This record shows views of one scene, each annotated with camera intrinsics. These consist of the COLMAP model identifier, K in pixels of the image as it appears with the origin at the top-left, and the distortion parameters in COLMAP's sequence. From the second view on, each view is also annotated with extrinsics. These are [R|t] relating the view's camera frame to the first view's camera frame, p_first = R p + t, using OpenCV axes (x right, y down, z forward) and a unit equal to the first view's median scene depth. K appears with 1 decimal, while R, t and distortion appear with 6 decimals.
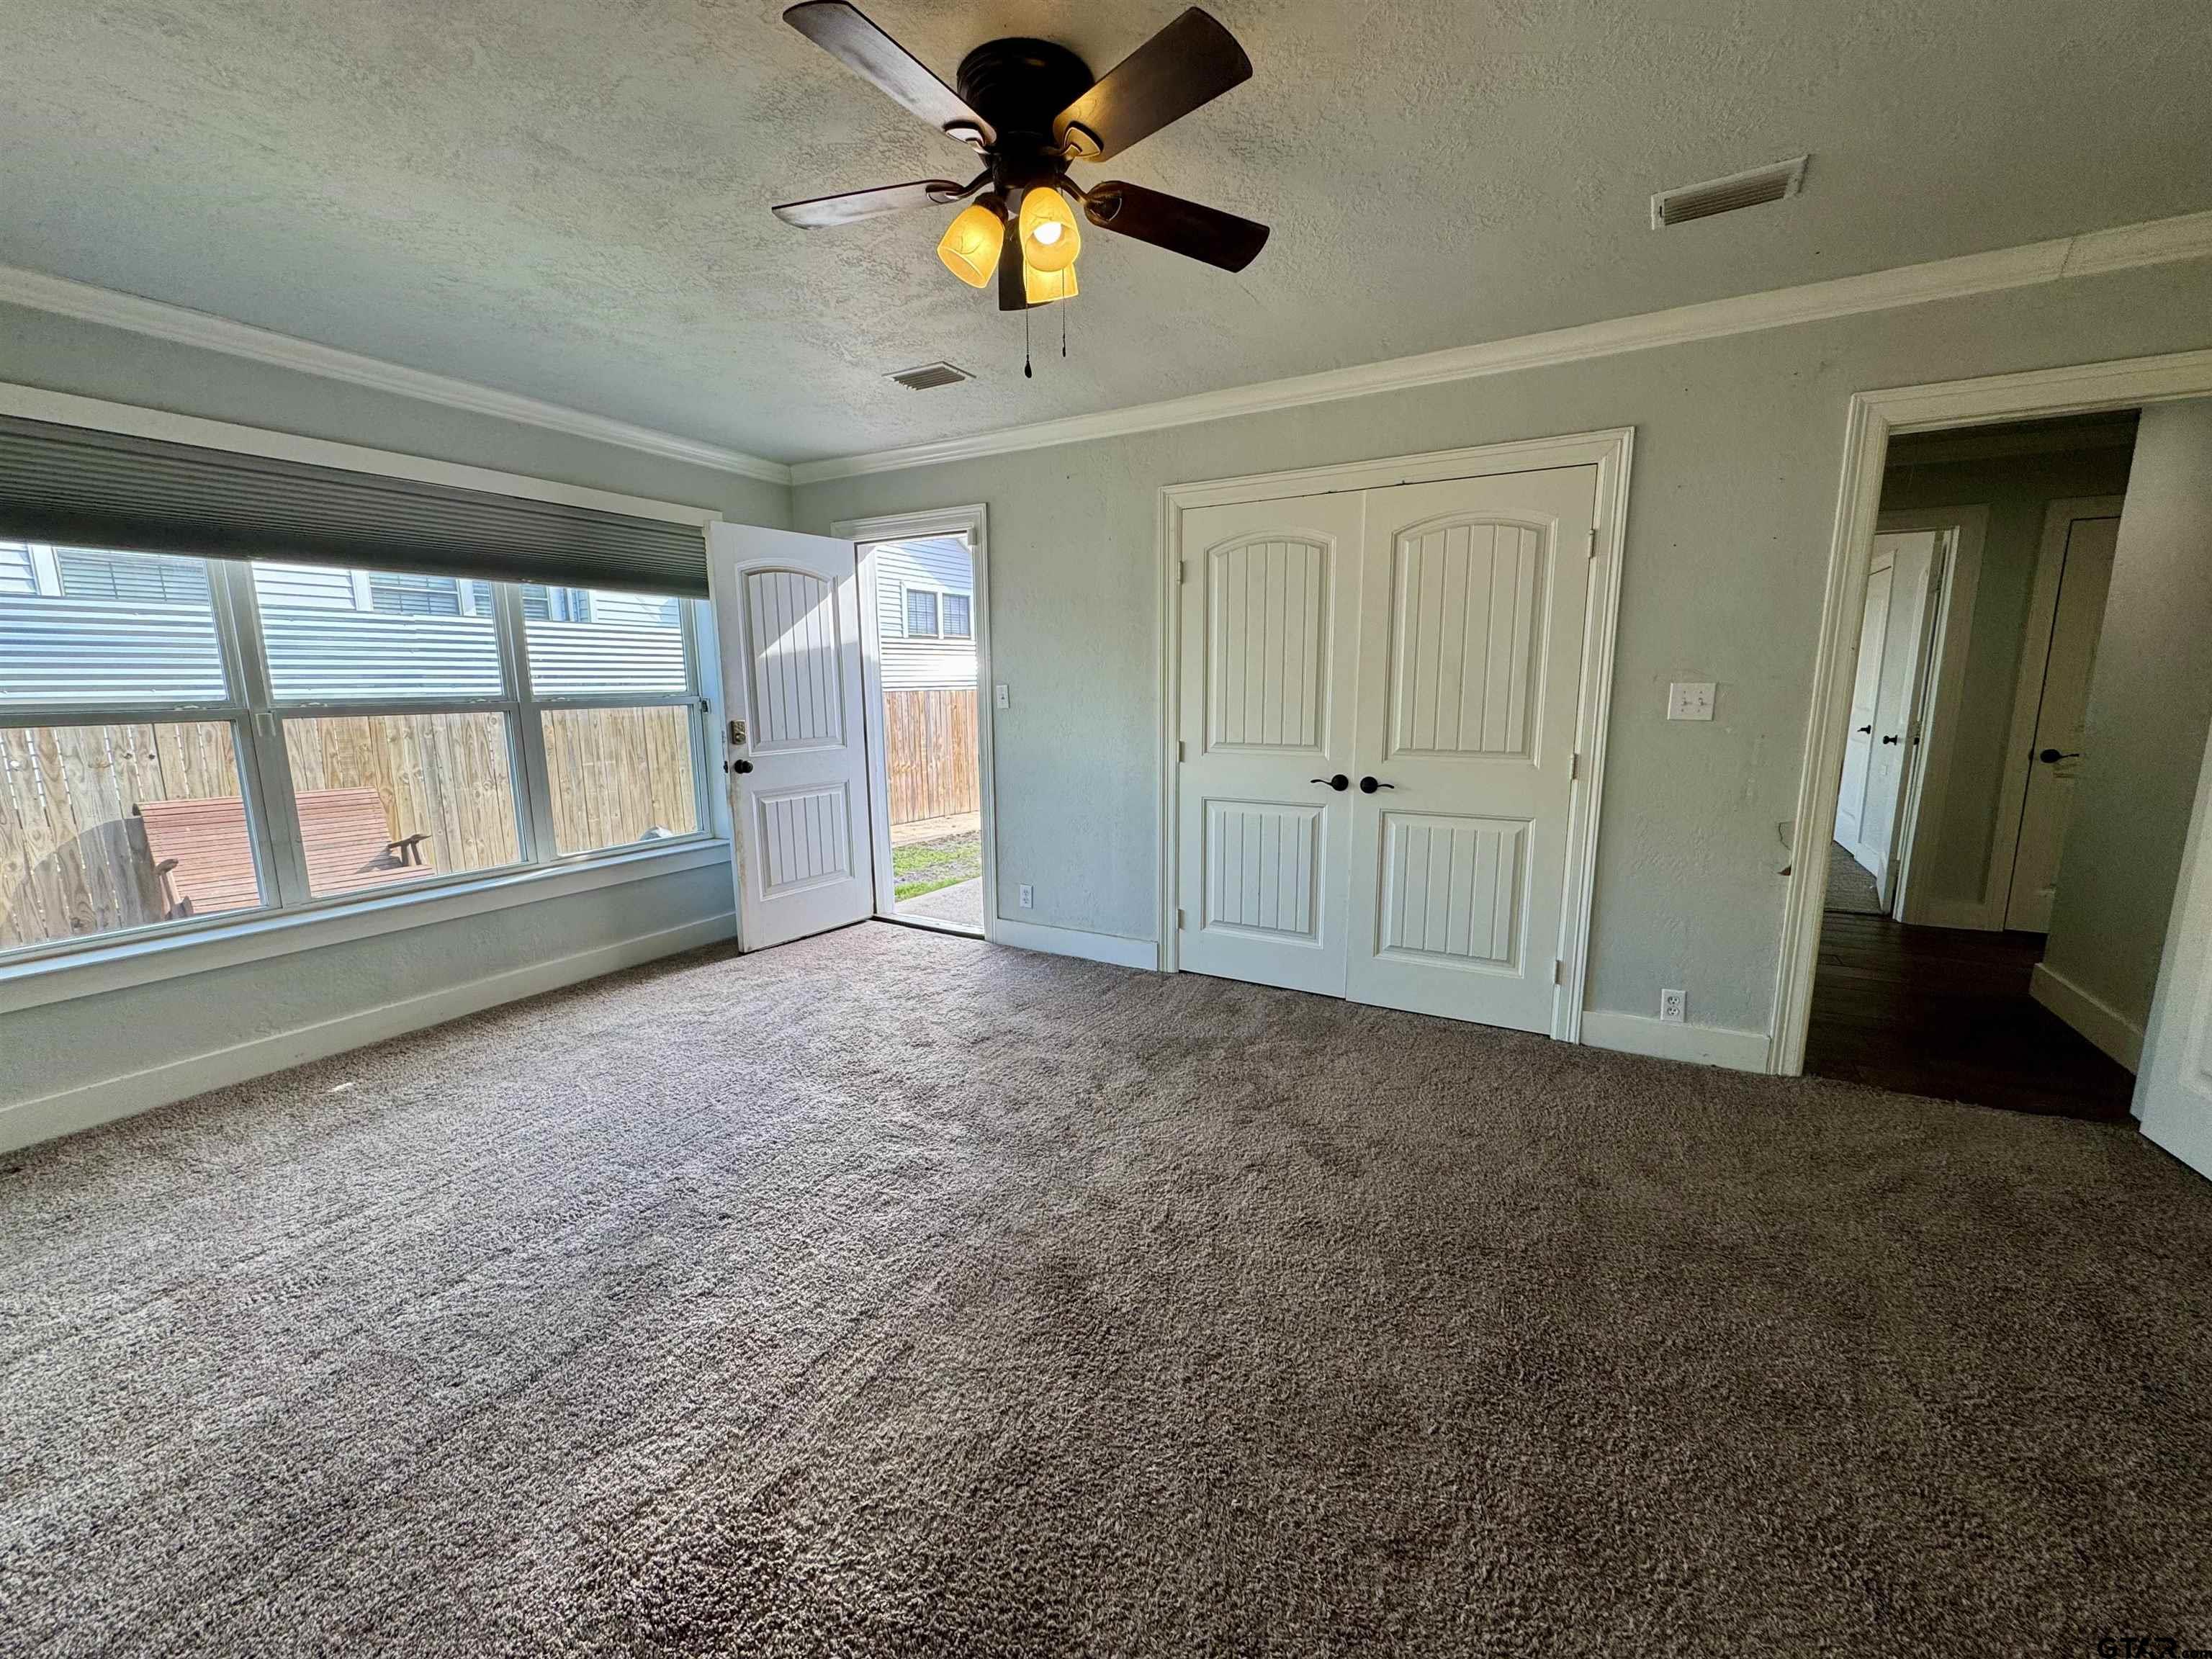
lens RADIAL K [[875.0, 0, 1108.9], [0, 875.0, 822.2], [0, 0, 1]] dist [0.001061, 0.000009]
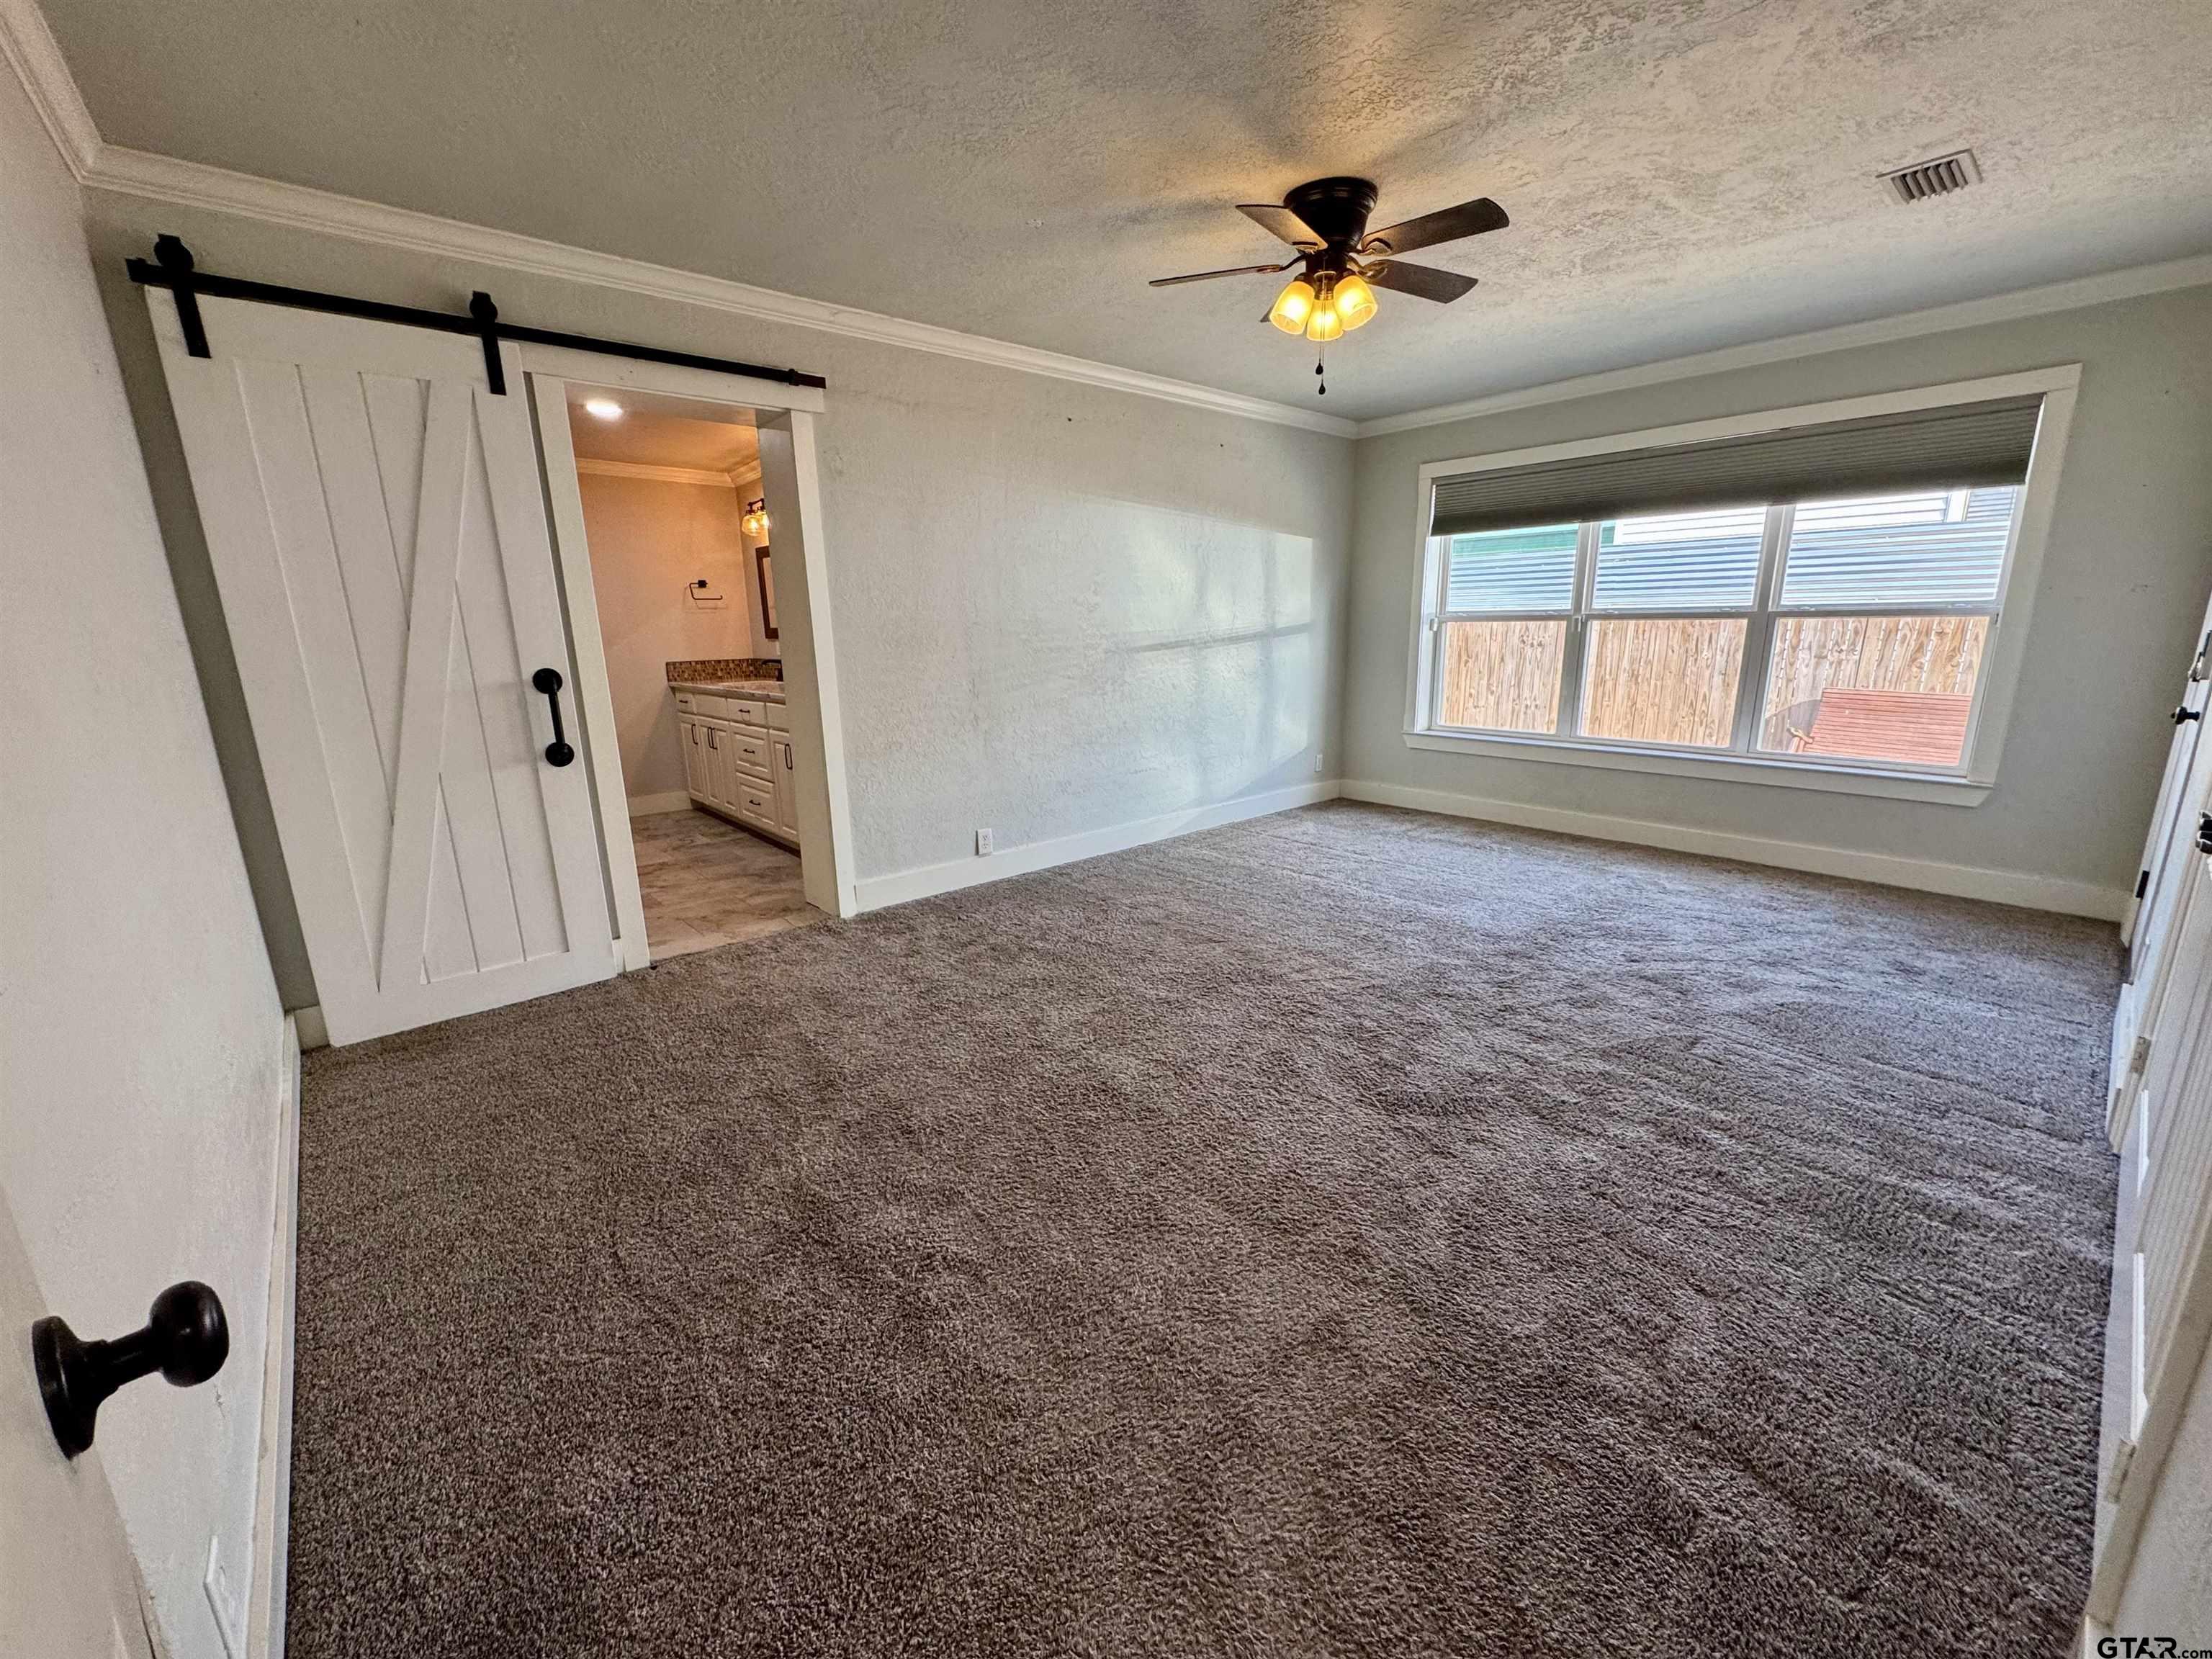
lens RADIAL K [[881.0, 0, 1098.4], [0, 881.0, 829.4], [0, 0, 1]] dist [0.000190, -0.000288]
pose [[-0.342352, 0.233716, -0.910040, 0.860896], [-0.131789, 0.947048, 0.292799, -0.101490], [0.930283, 0.220174, -0.293422, 0.669547]]
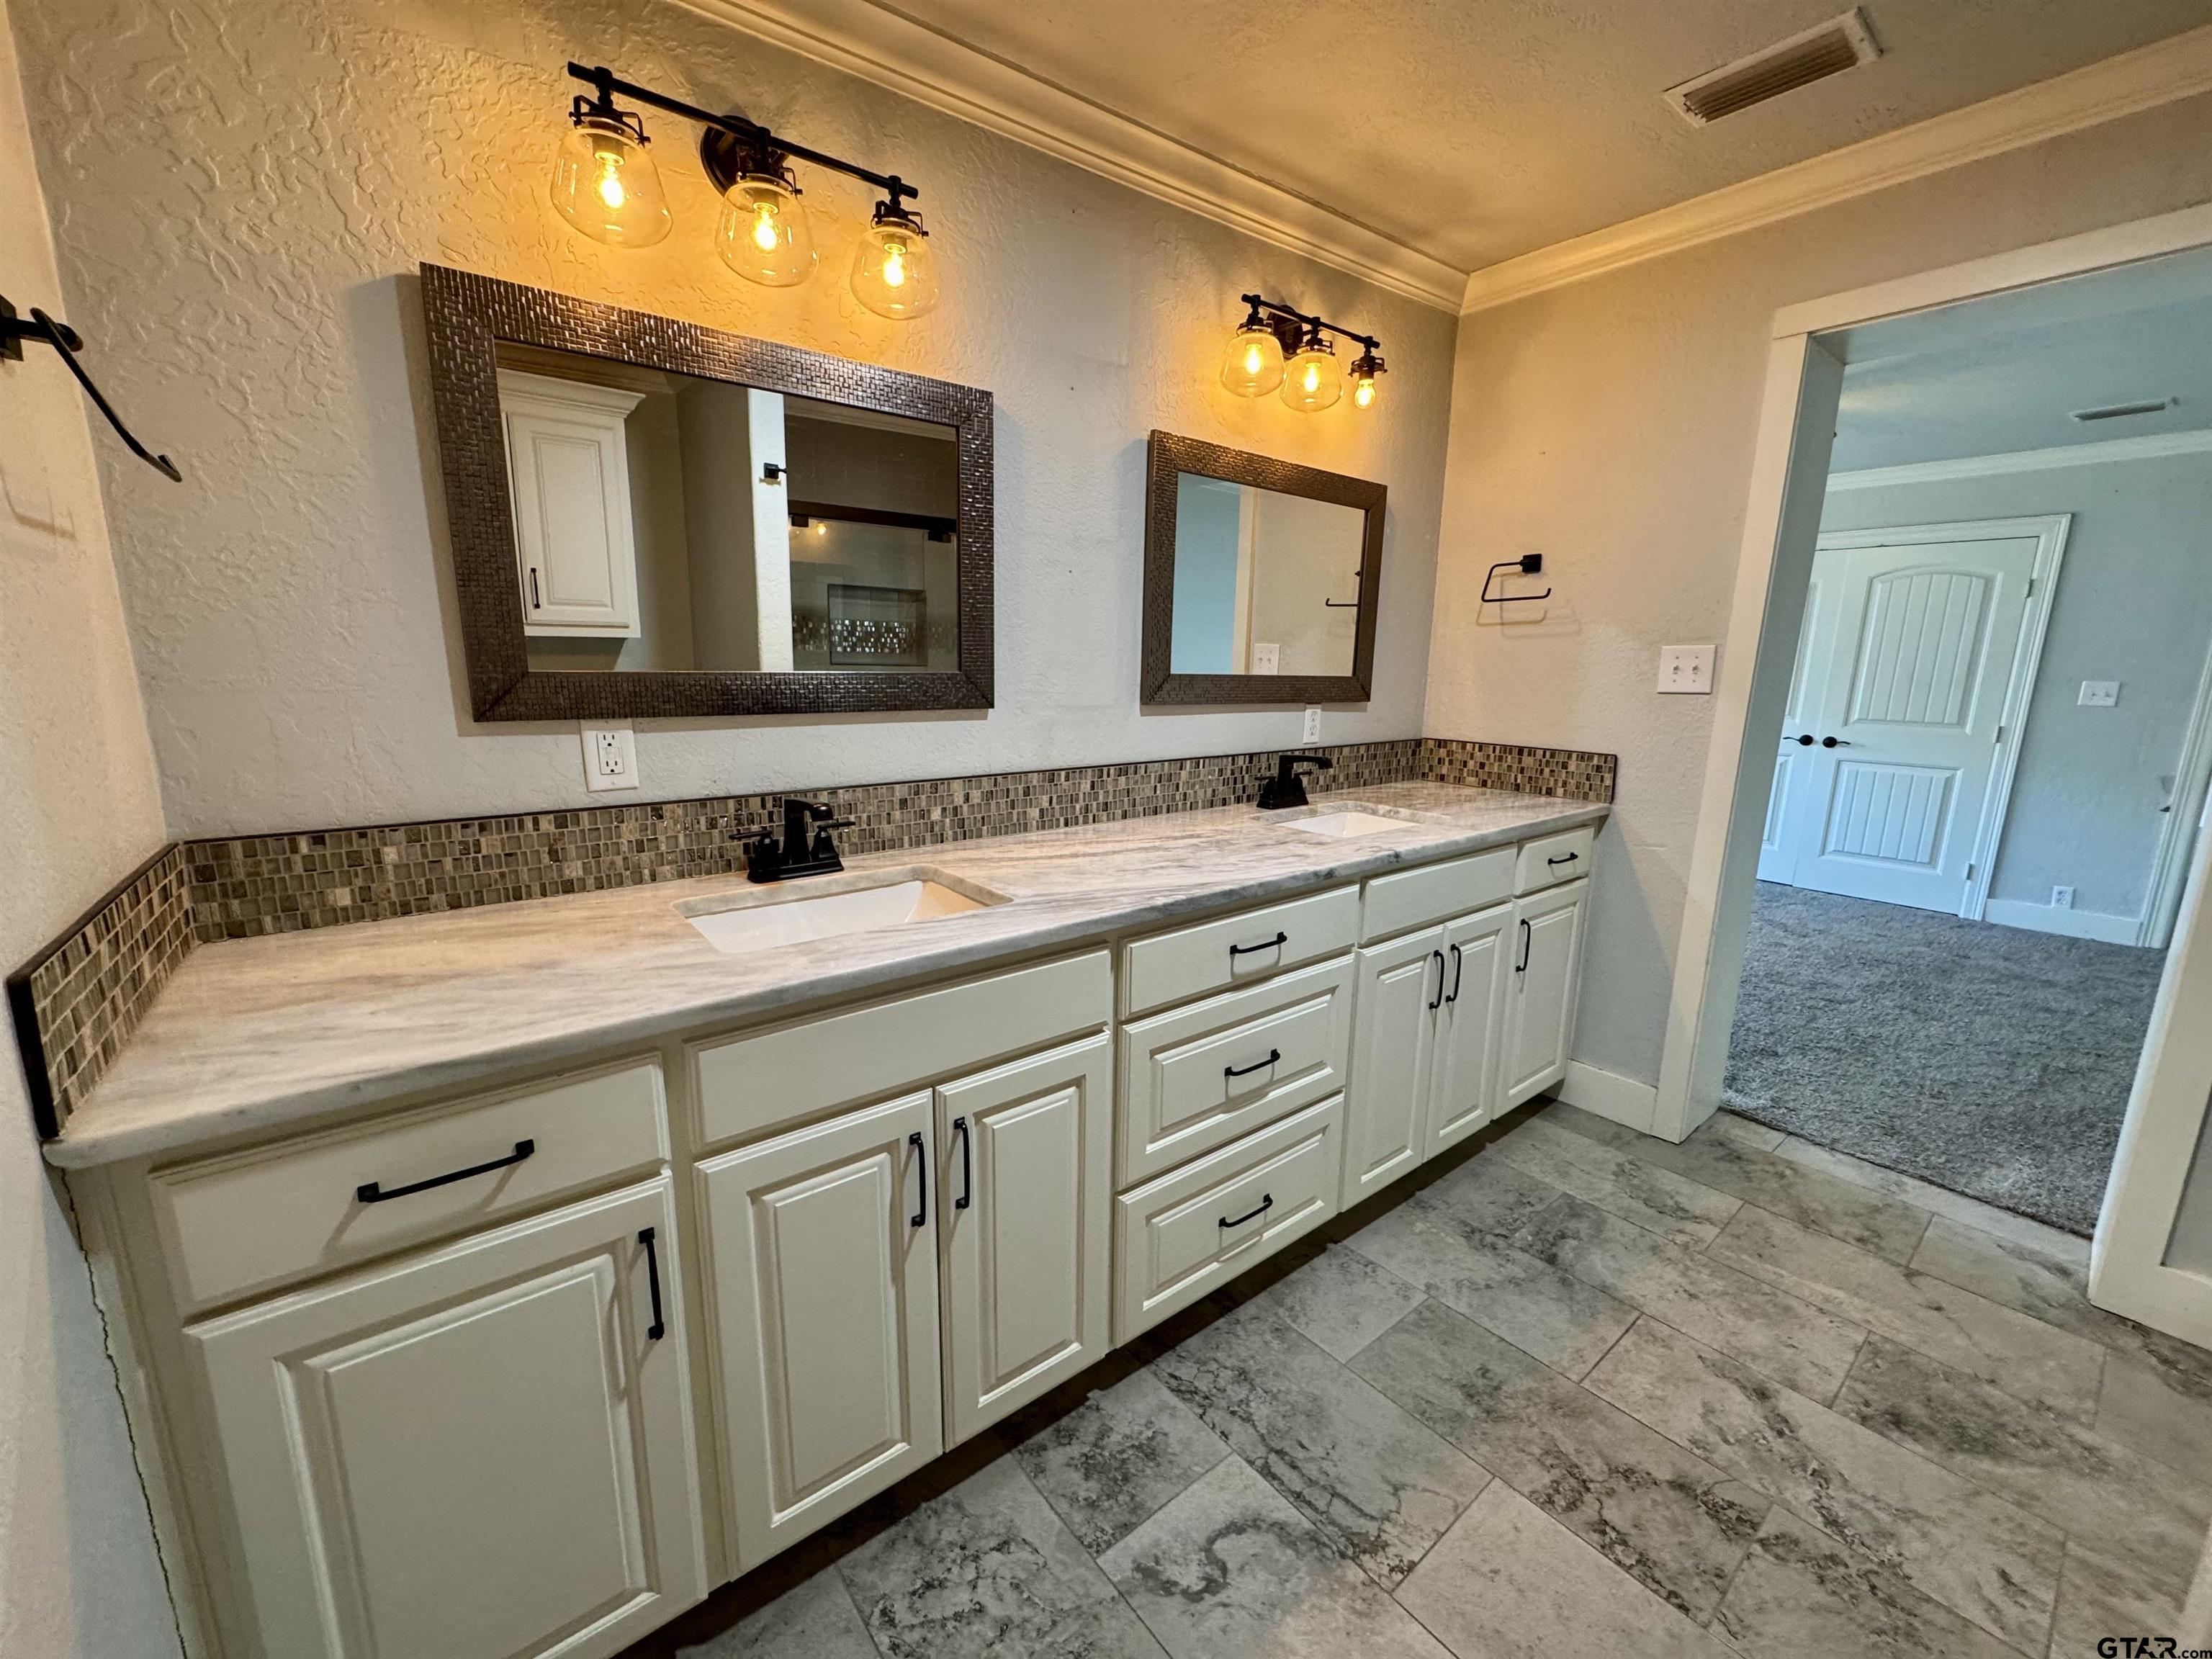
lens RADIAL K [[876.3, 0, 1106.6], [0, 876.3, 831.5], [0, 0, 1]] dist [-0.002002, 0.000078]
pose [[0.928602, 0.095301, -0.358630, -0.333278], [-0.085239, 0.995397, 0.043805, 0.163538], [0.361154, -0.010108, 0.932451, -0.941402]]
